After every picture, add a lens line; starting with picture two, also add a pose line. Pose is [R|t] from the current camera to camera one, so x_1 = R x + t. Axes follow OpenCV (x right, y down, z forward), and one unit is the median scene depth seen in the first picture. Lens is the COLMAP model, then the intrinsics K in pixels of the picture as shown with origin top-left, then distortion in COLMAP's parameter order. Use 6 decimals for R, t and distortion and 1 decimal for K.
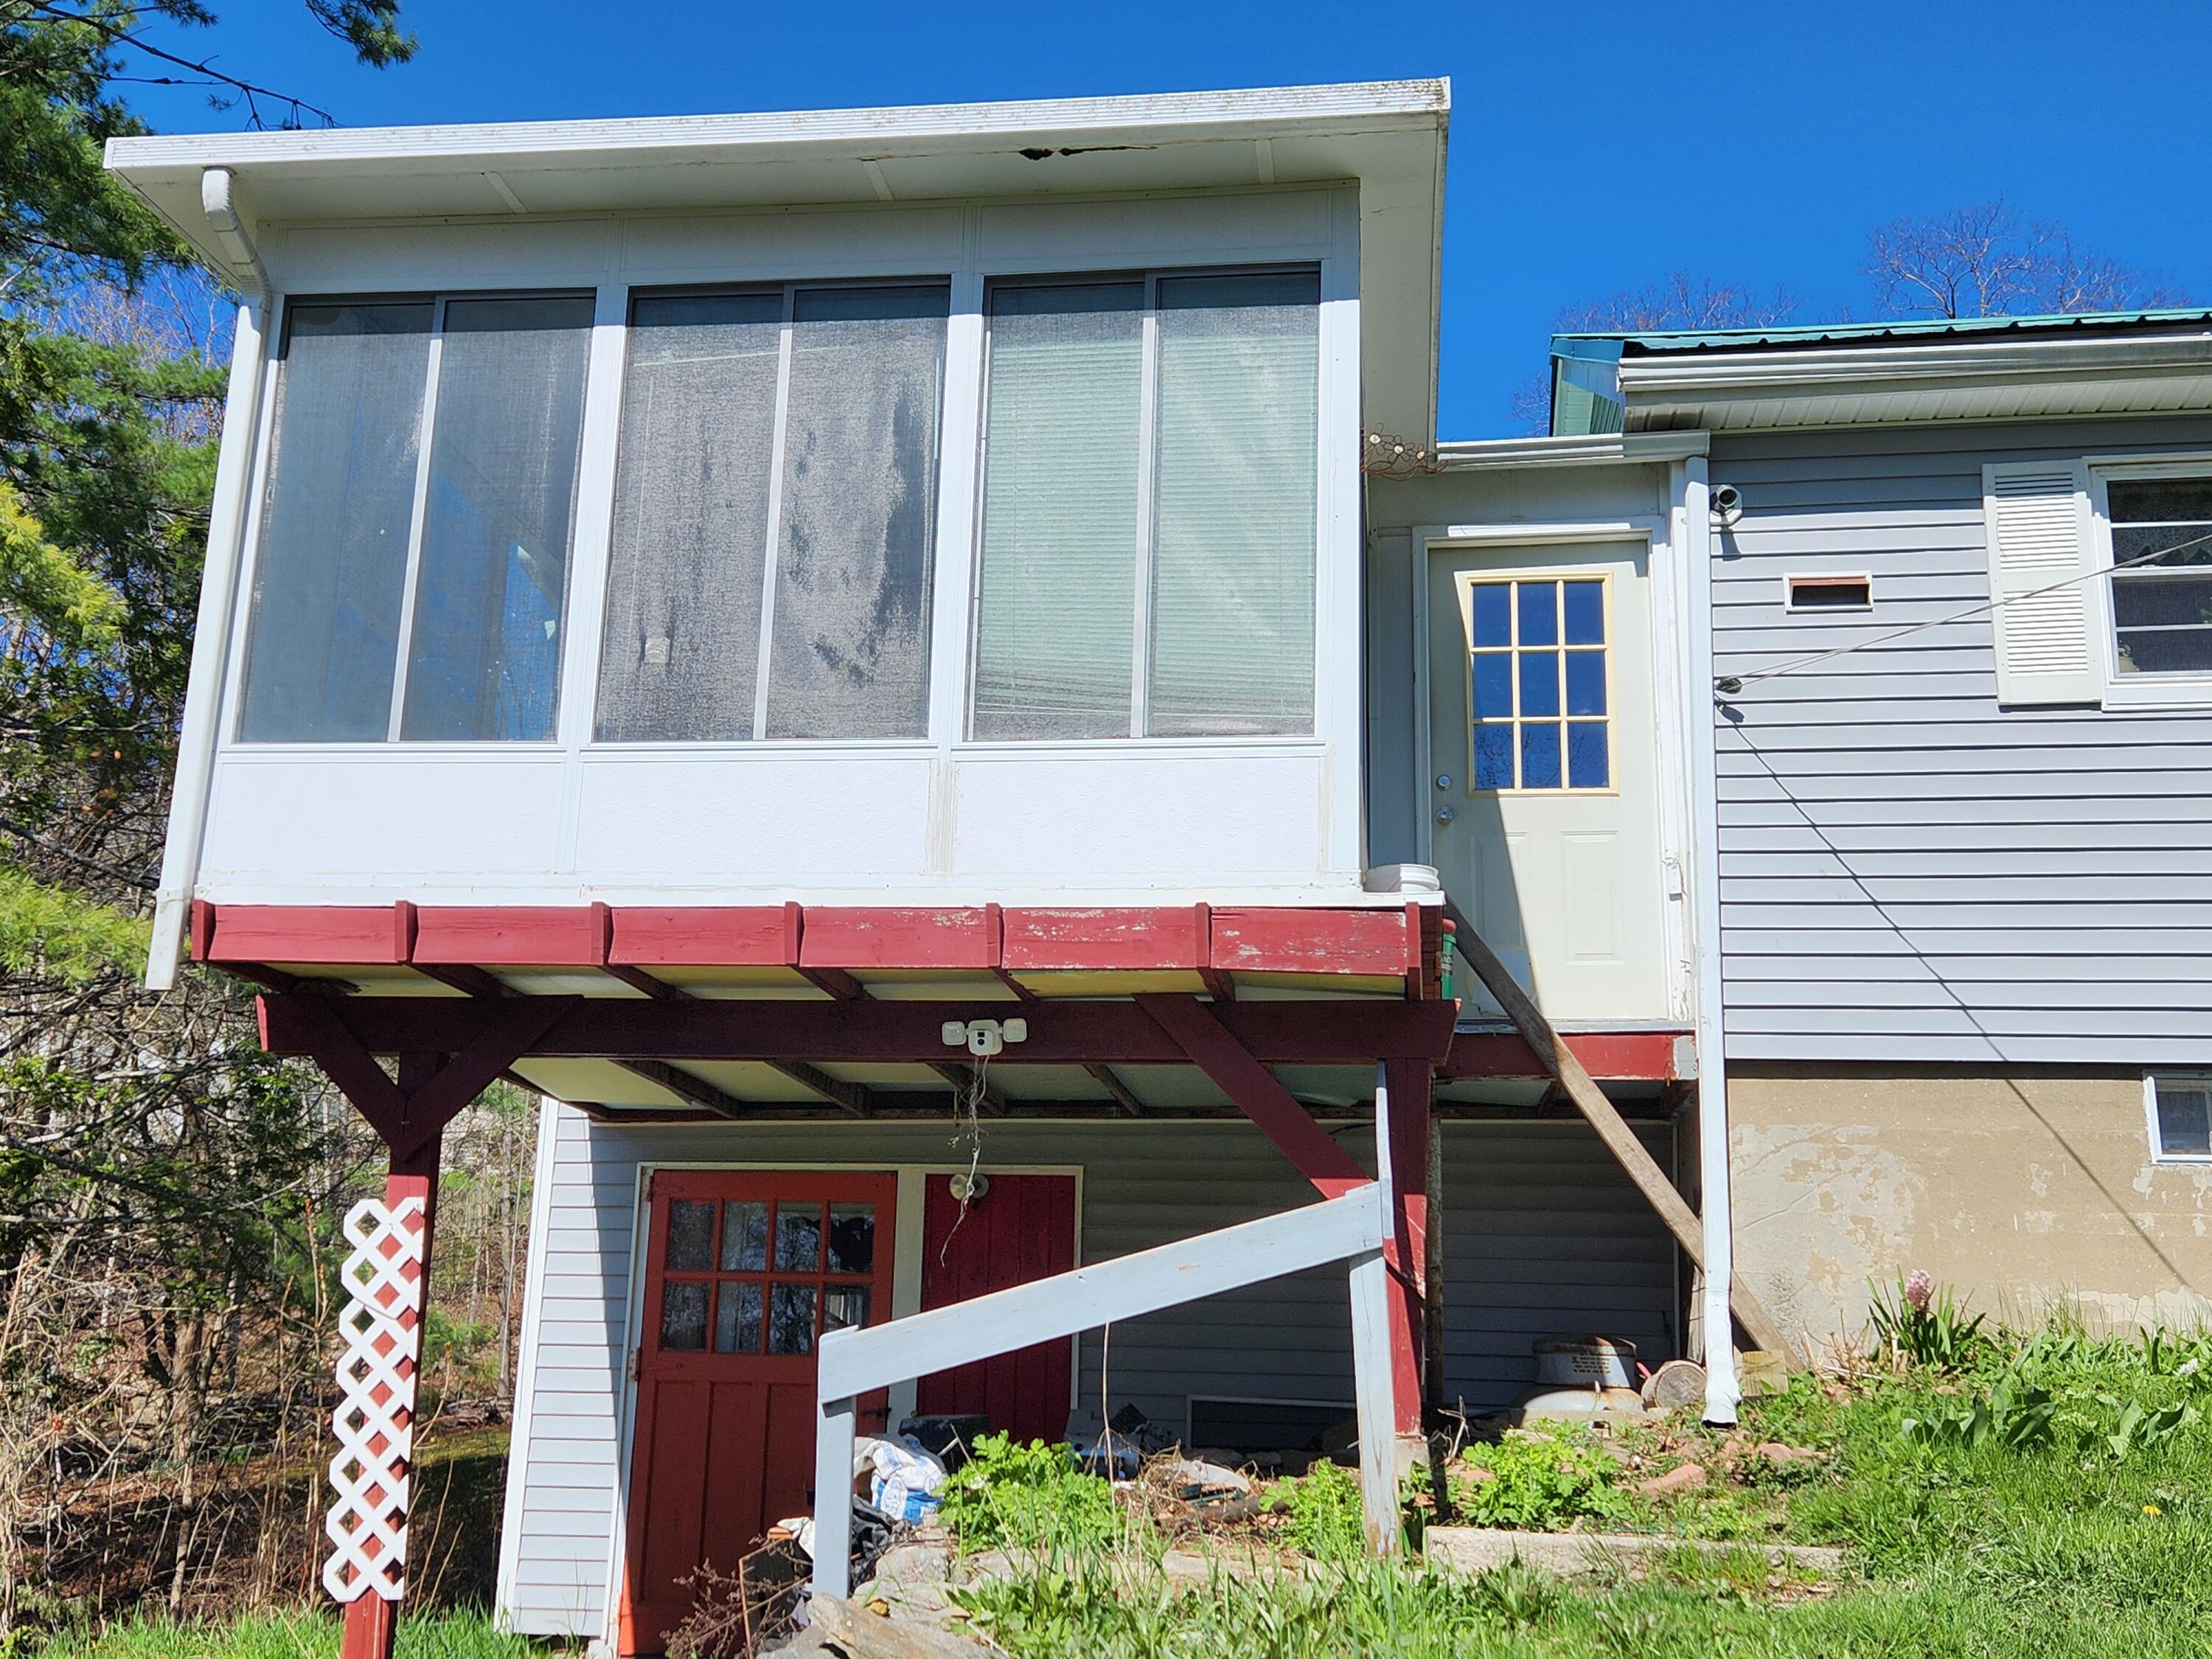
lens RADIAL K [[2191.5, 0, 1259.9], [0, 2191.5, 857.2], [0, 0, 1]] dist [0.053362, -0.004865]
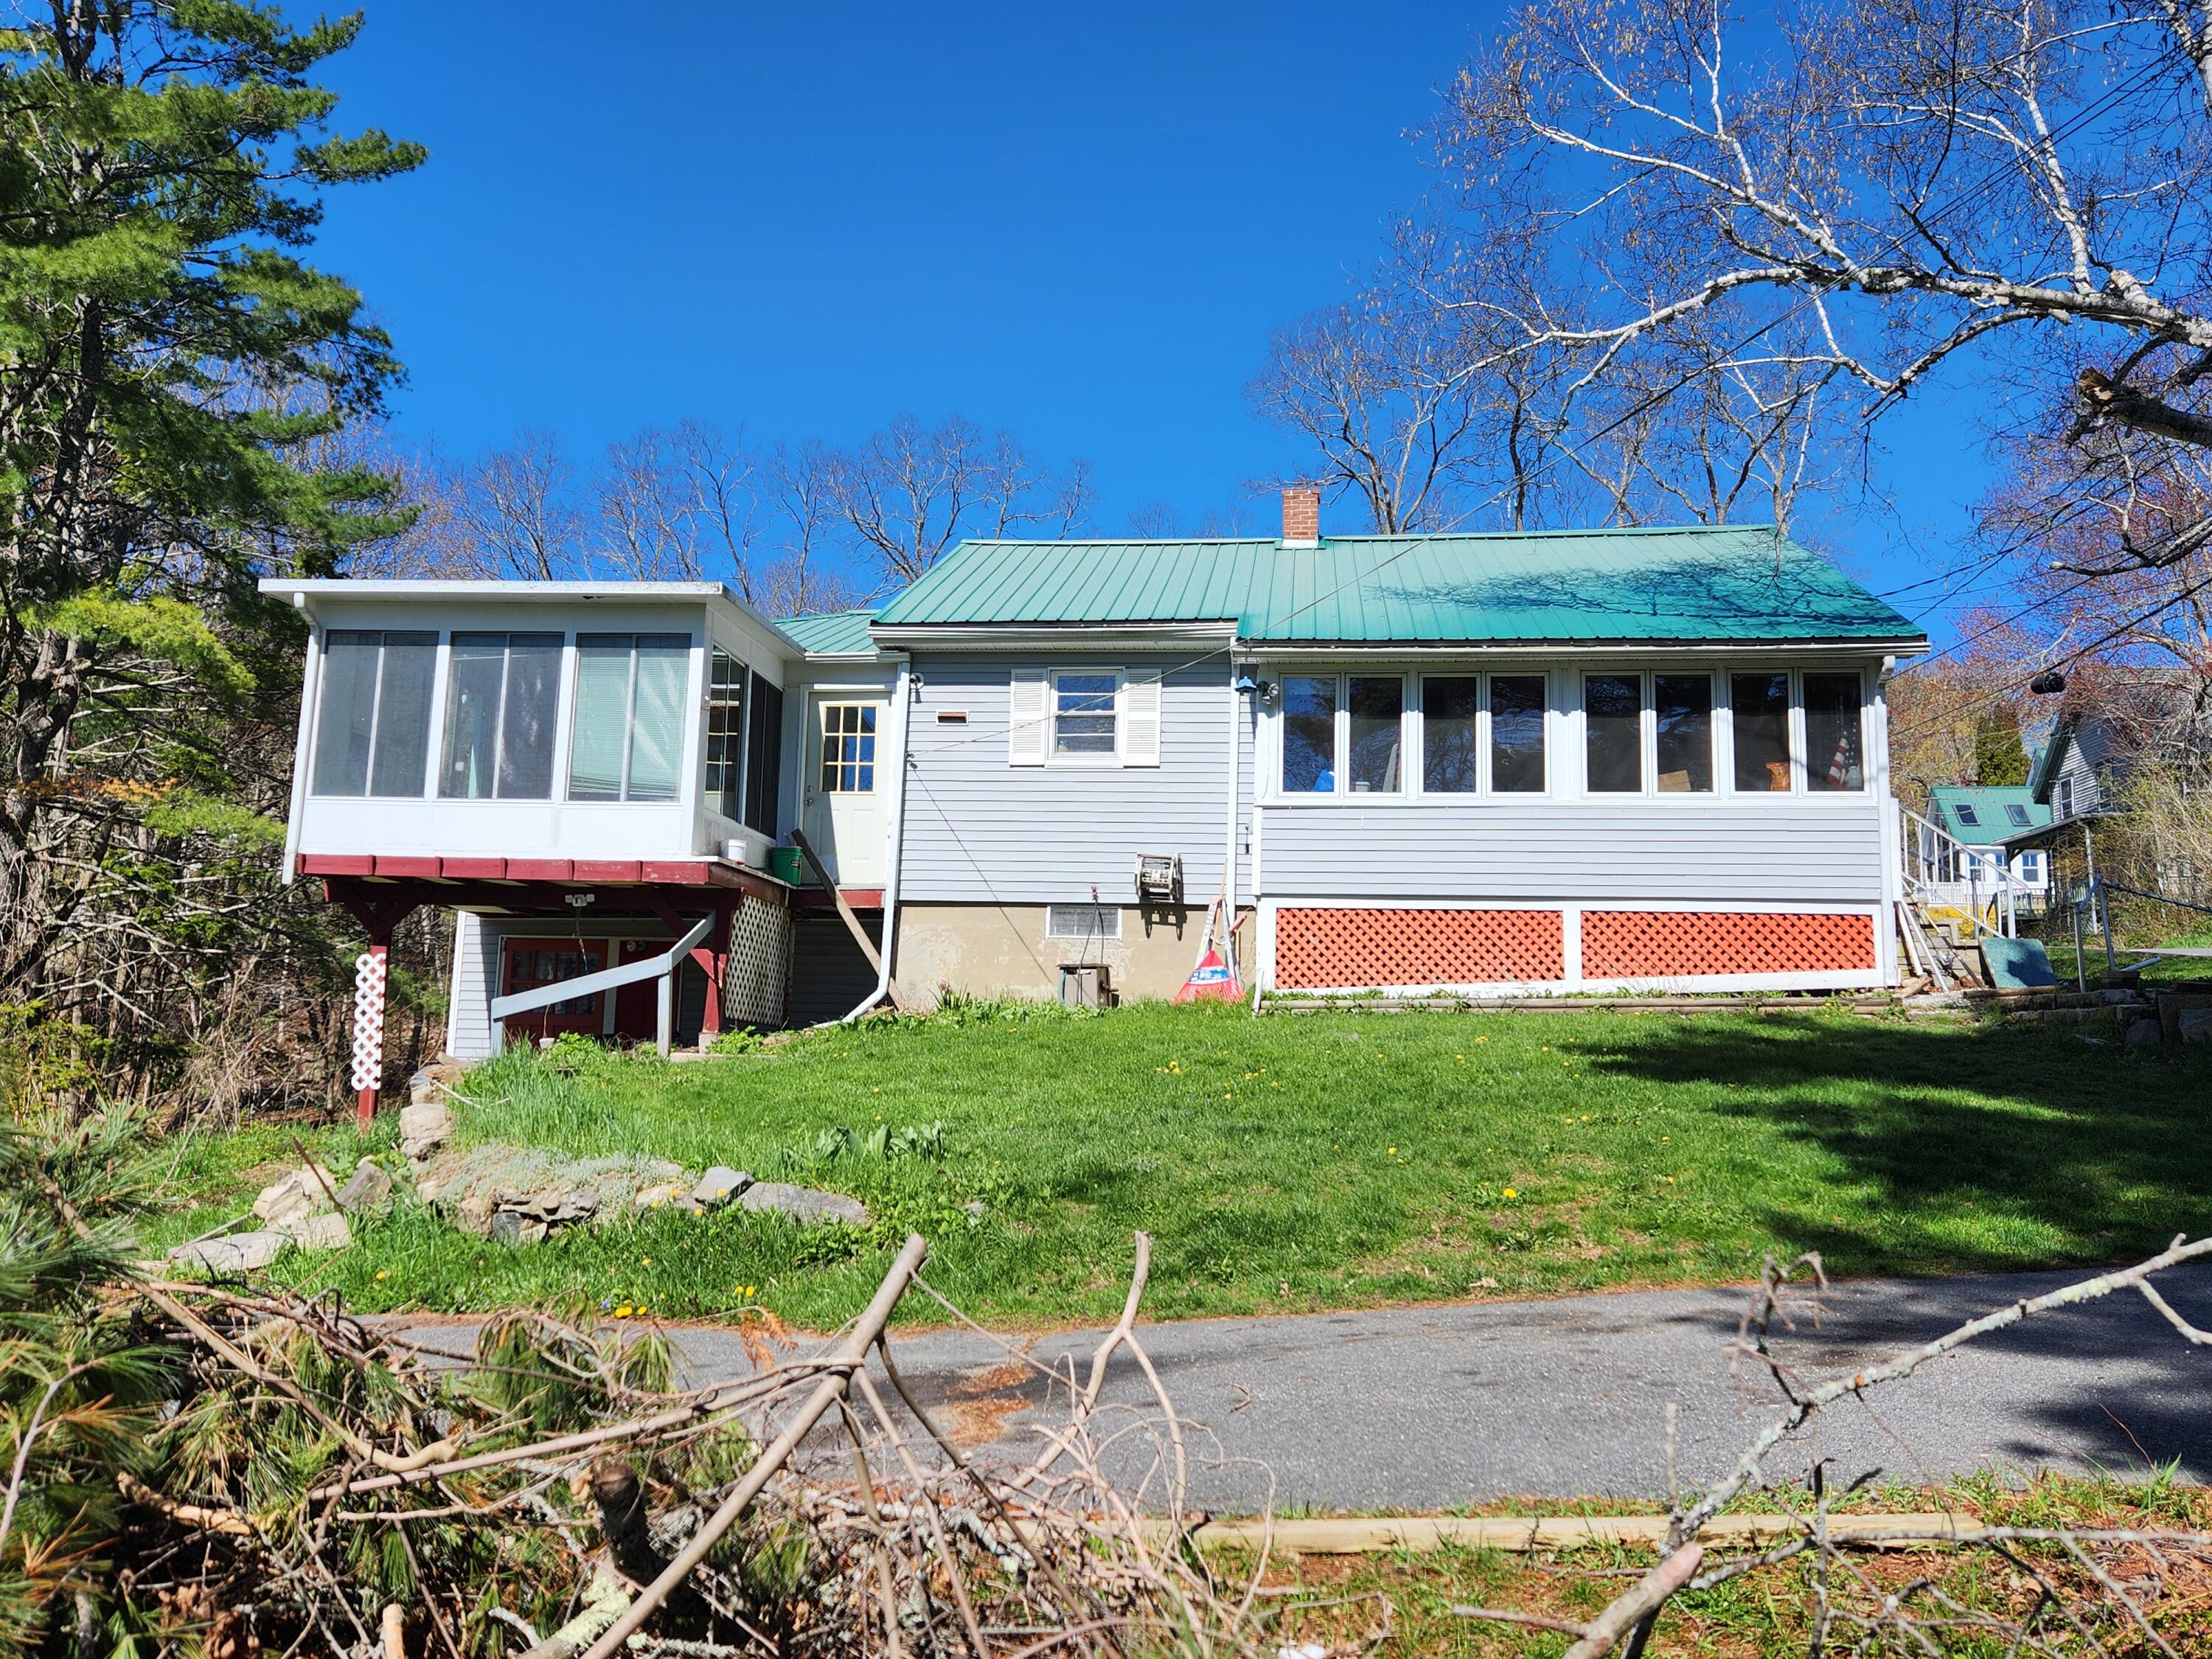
lens RADIAL K [[1492.6, 0, 1105.7], [0, 1492.6, 815.4], [0, 0, 1]] dist [0.079600, -0.058986]
pose [[0.999719, 0.004570, 0.023256, 0.498539], [-0.006332, 0.997067, 0.076269, -0.177096], [-0.022840, -0.076395, 0.996816, -0.944815]]
